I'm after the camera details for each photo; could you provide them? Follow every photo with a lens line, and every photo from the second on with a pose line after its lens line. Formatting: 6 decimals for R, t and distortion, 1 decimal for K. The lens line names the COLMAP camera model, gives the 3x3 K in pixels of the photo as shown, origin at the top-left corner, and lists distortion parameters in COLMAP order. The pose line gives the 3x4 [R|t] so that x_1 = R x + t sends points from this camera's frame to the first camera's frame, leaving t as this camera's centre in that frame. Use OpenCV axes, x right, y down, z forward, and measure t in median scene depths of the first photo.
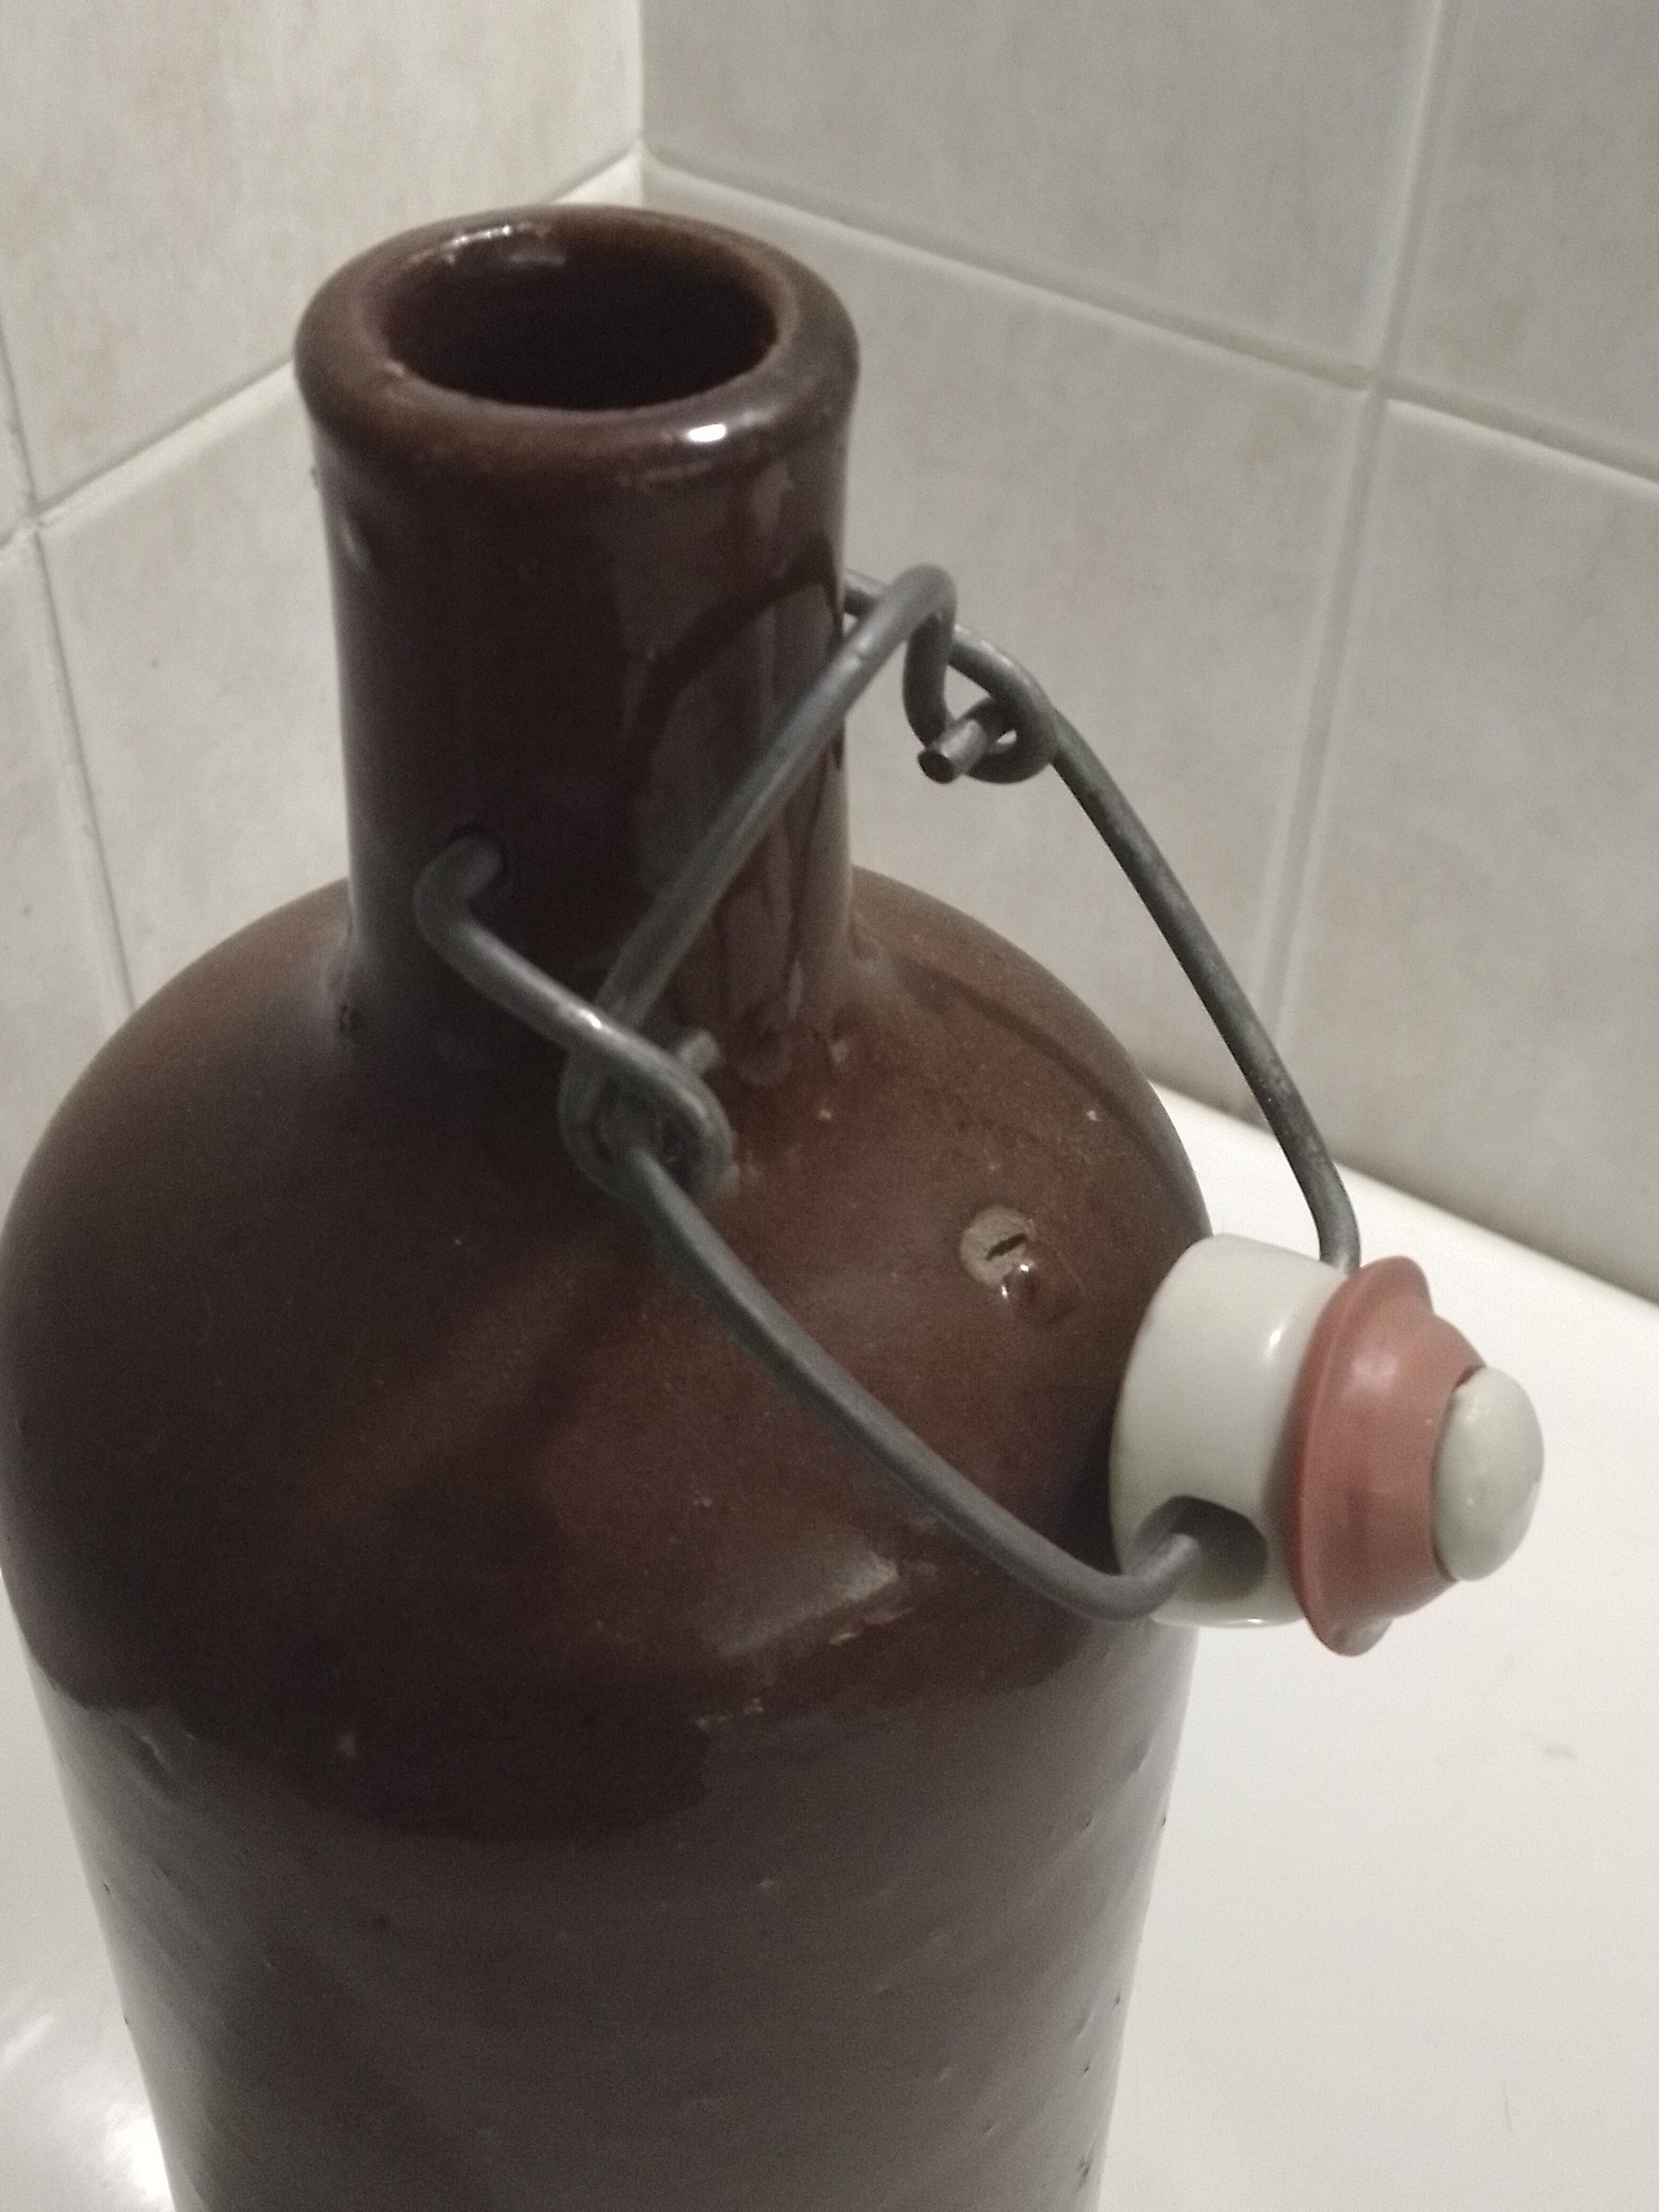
lens RADIAL K [[3002.0, 0, 829.5], [0, 3002.0, 1106.0], [0, 0, 1]] dist [0.236438, -0.509153]
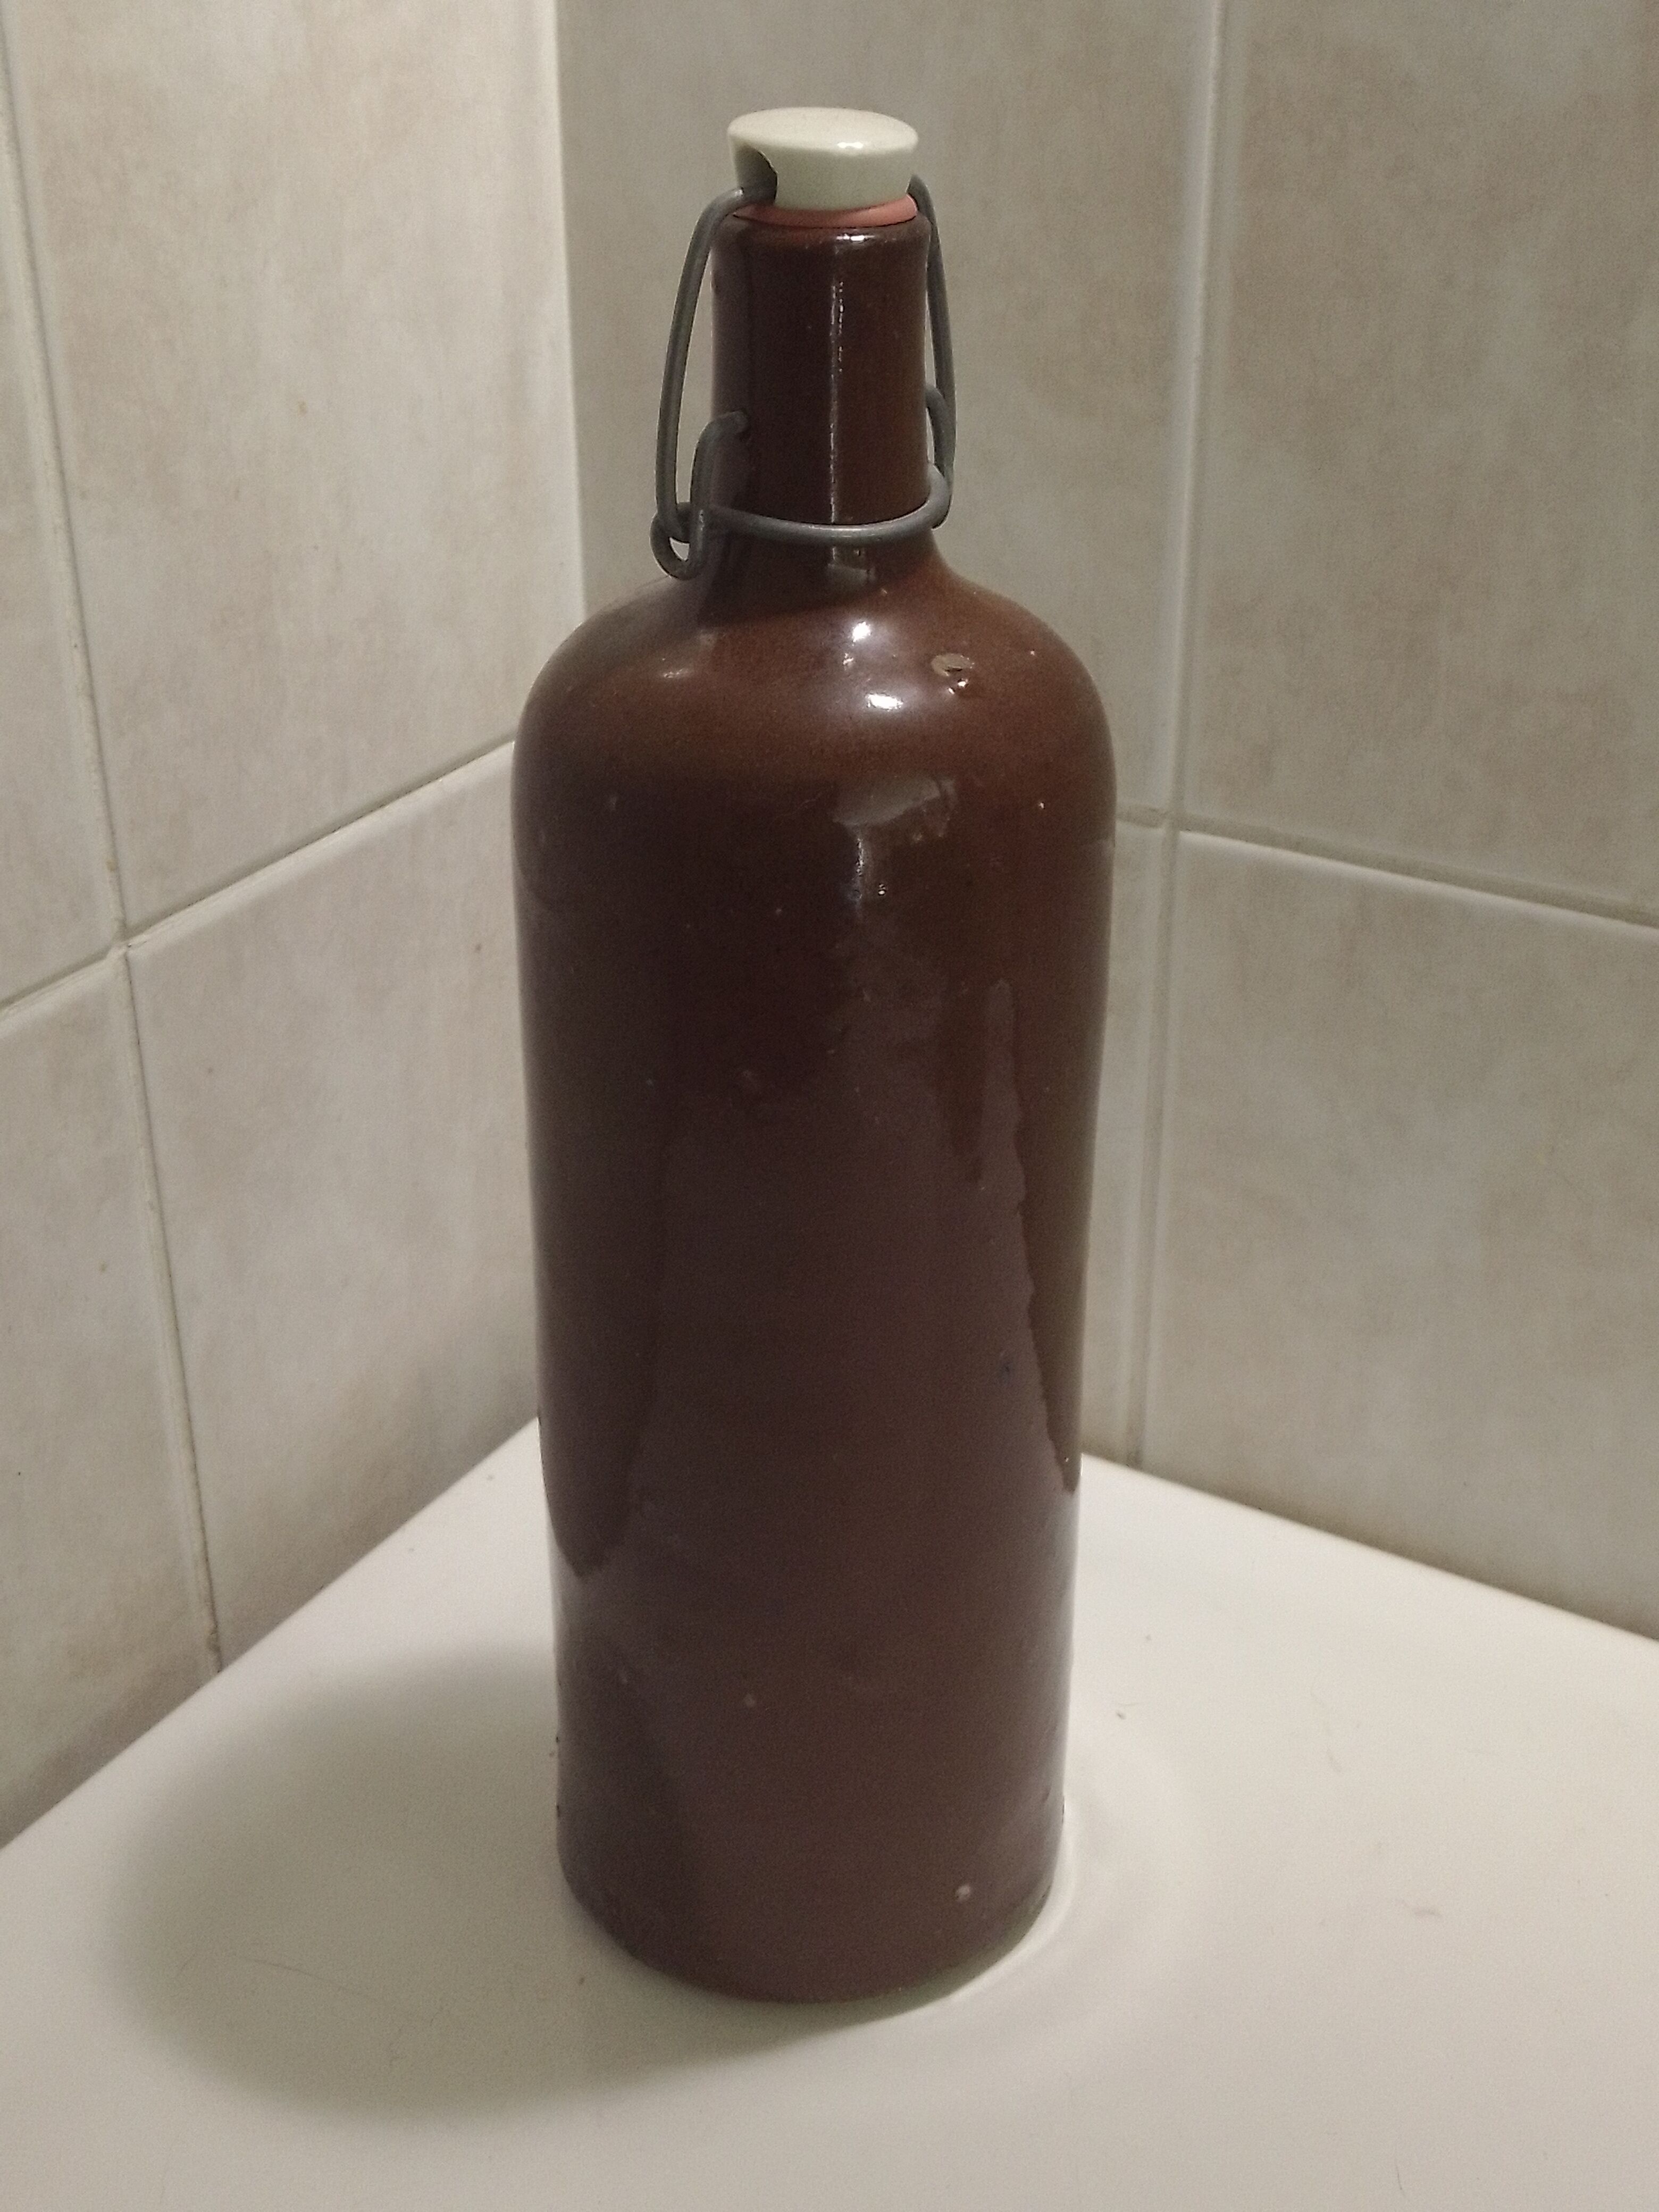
lens RADIAL K [[3002.0, 0, 829.5], [0, 3002.0, 1106.0], [0, 0, 1]] dist [0.236438, -0.509153]
pose [[0.998358, -0.046398, 0.033583, -0.012368], [0.053472, 0.965154, -0.256160, 0.202871], [-0.020527, 0.257535, 0.966051, -0.197875]]
